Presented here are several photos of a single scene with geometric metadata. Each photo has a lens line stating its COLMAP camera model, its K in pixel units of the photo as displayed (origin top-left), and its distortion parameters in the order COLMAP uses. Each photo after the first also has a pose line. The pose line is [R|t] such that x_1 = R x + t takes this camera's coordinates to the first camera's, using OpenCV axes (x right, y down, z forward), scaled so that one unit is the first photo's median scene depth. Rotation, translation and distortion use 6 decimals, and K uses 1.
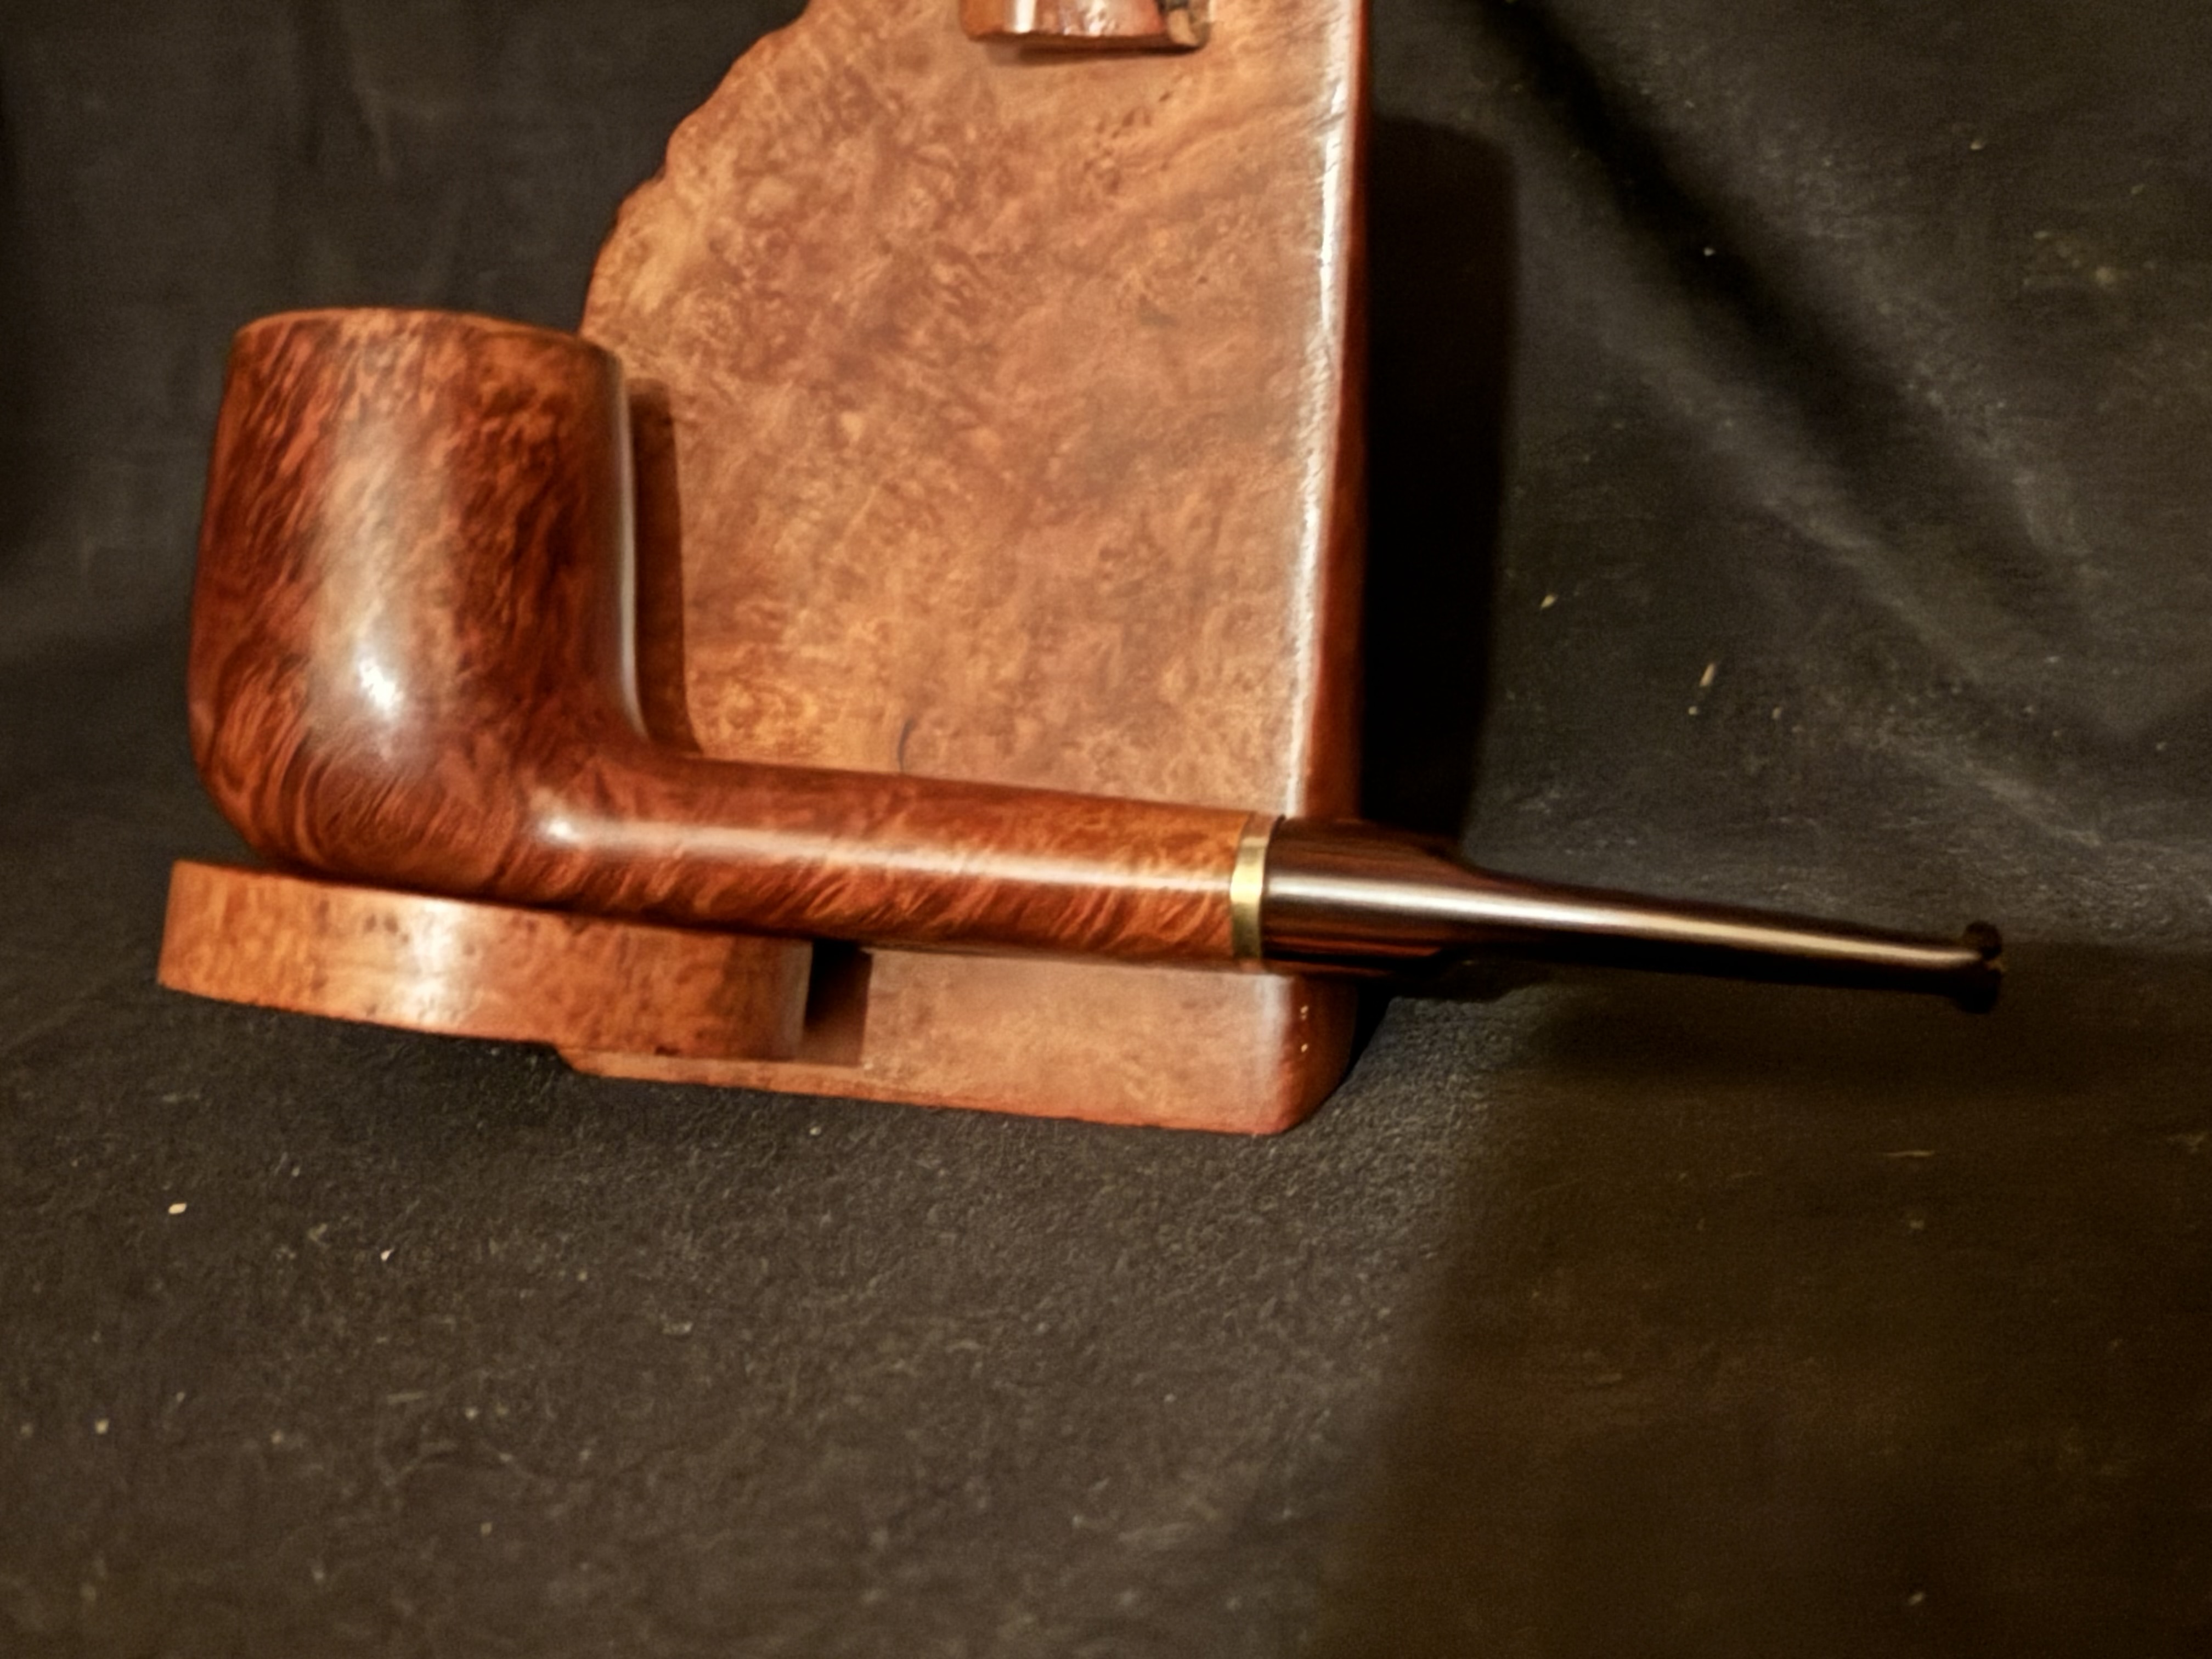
lens RADIAL K [[3684.1, 0, 1106.0], [0, 3684.1, 829.5], [0, 0, 1]] dist [0.131270, -0.008667]
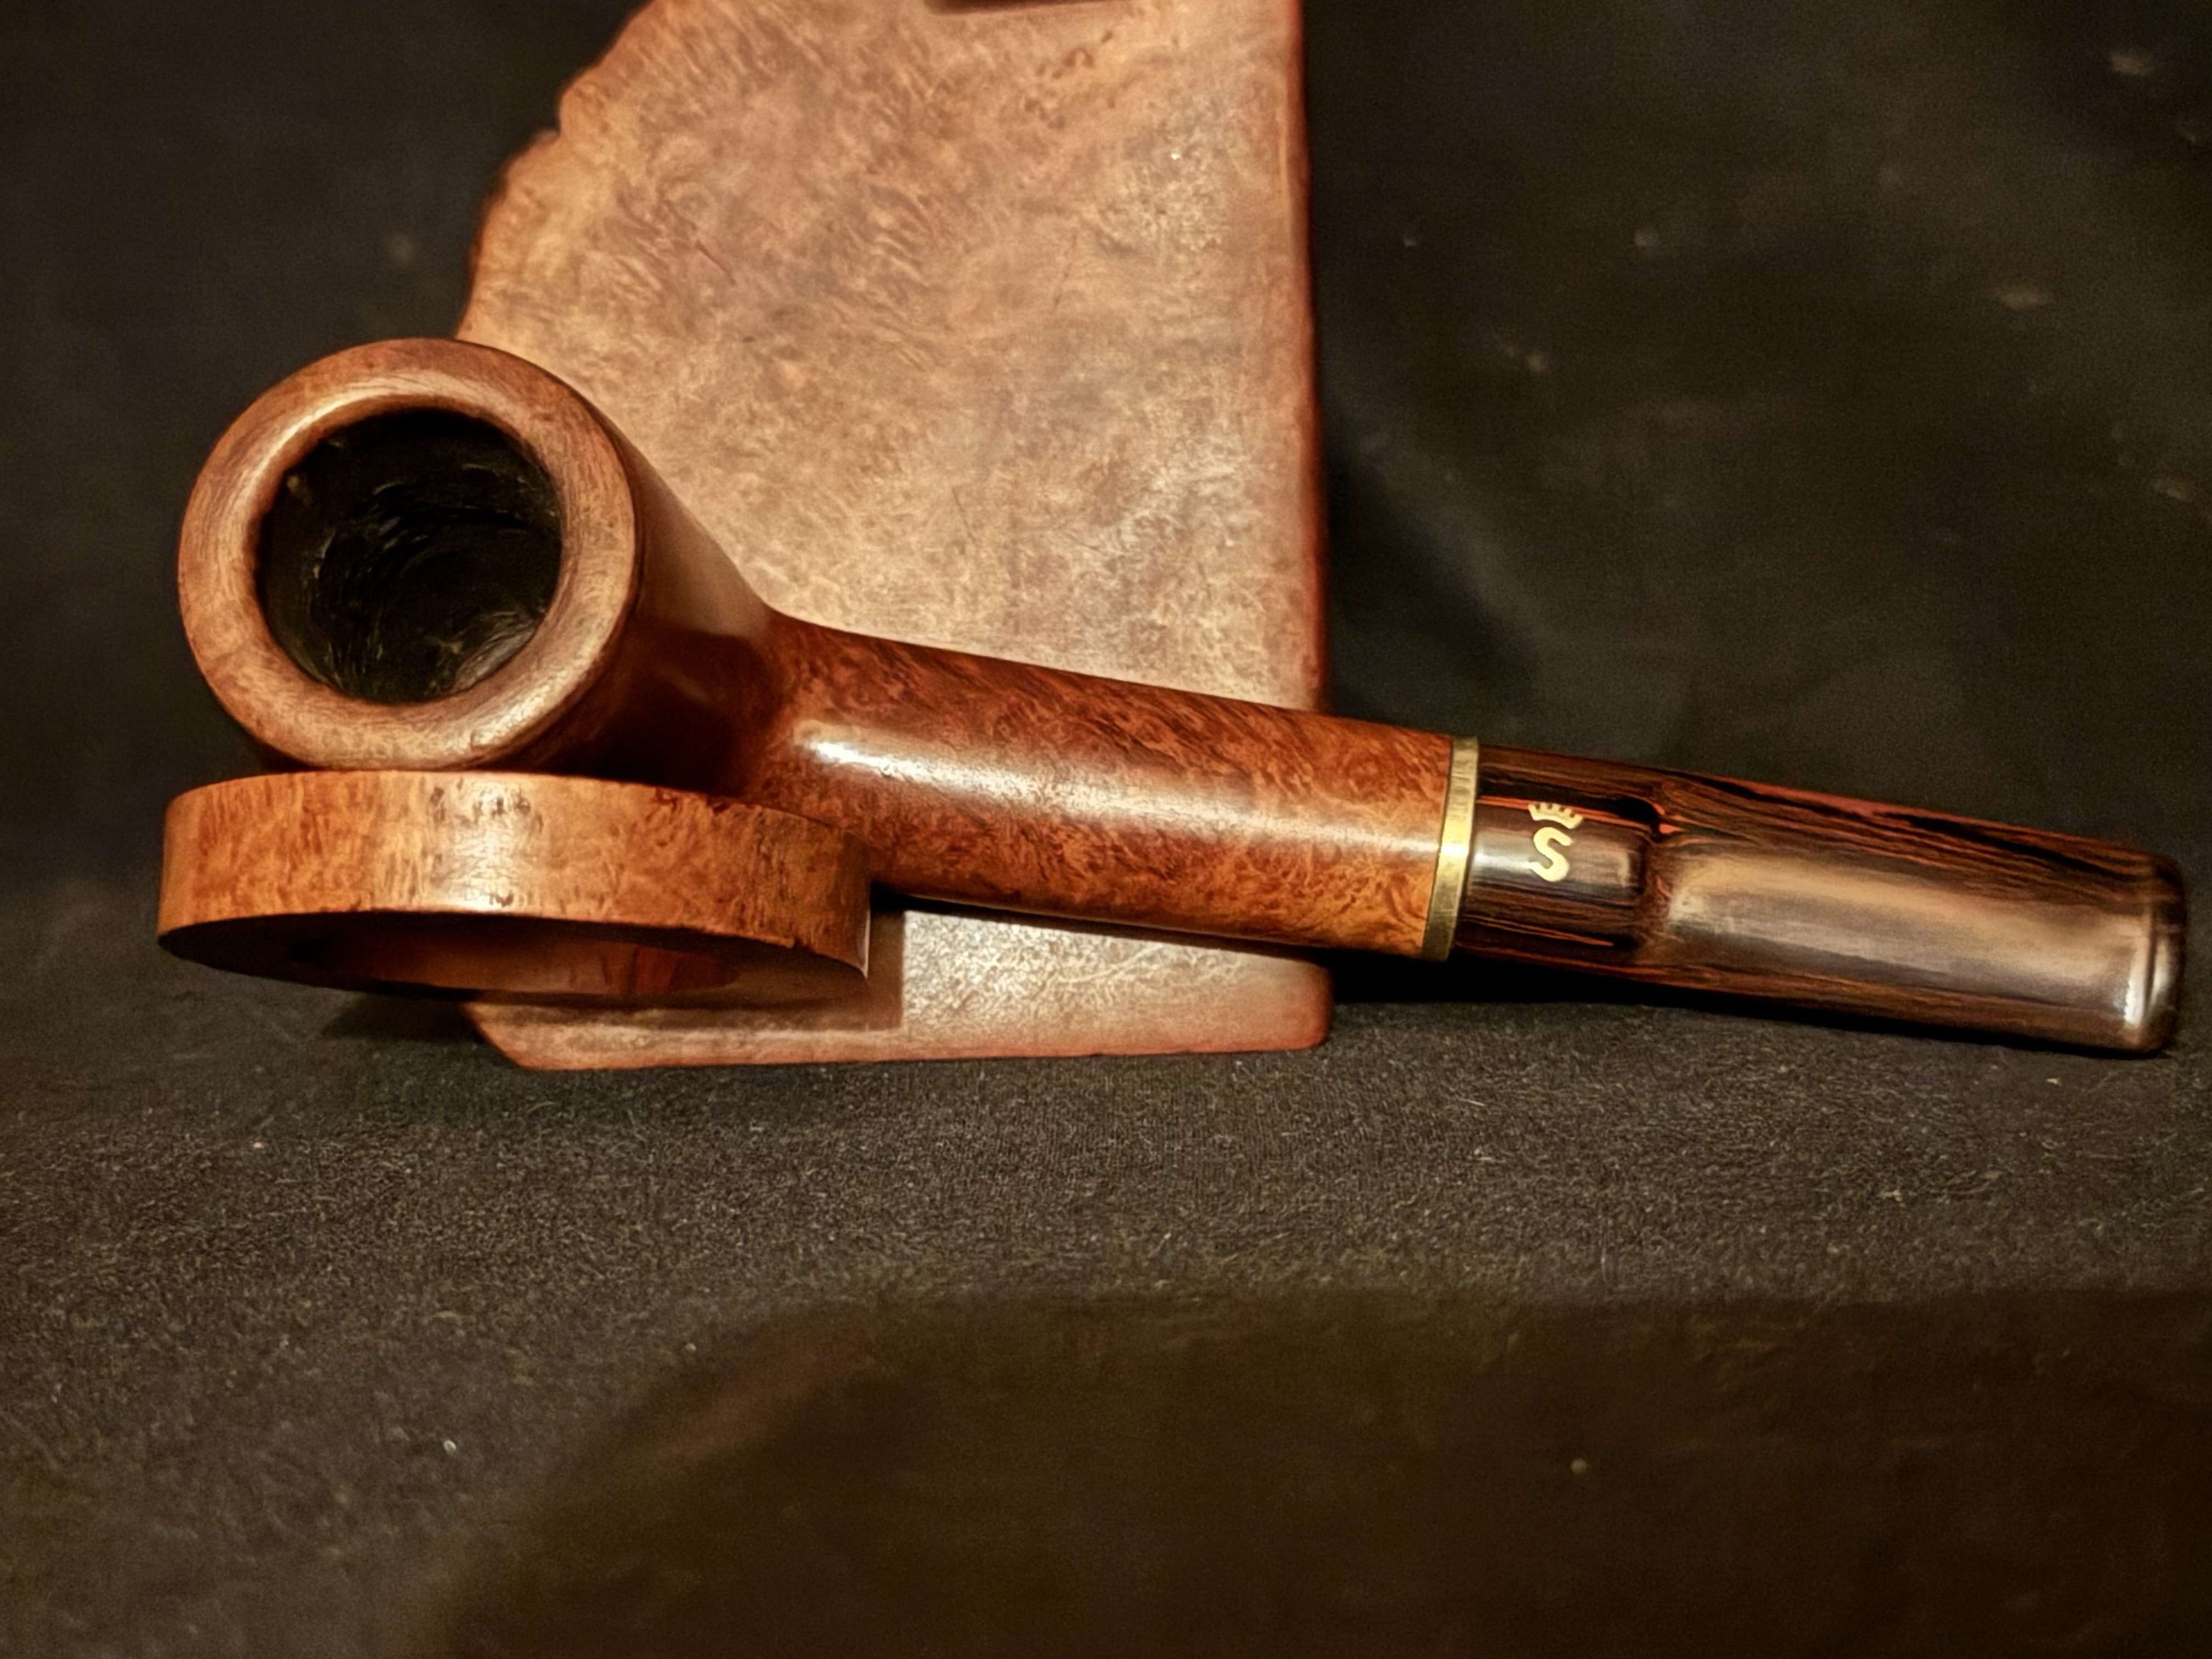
lens RADIAL K [[3298.4, 0, 1106.0], [0, 3298.4, 829.5], [0, 0, 1]] dist [0.129824, -0.055696]
pose [[0.948574, -0.043504, 0.313551, -0.278240], [0.085735, 0.988798, -0.122178, 0.126828], [-0.304724, 0.142778, 0.941678, 0.176906]]
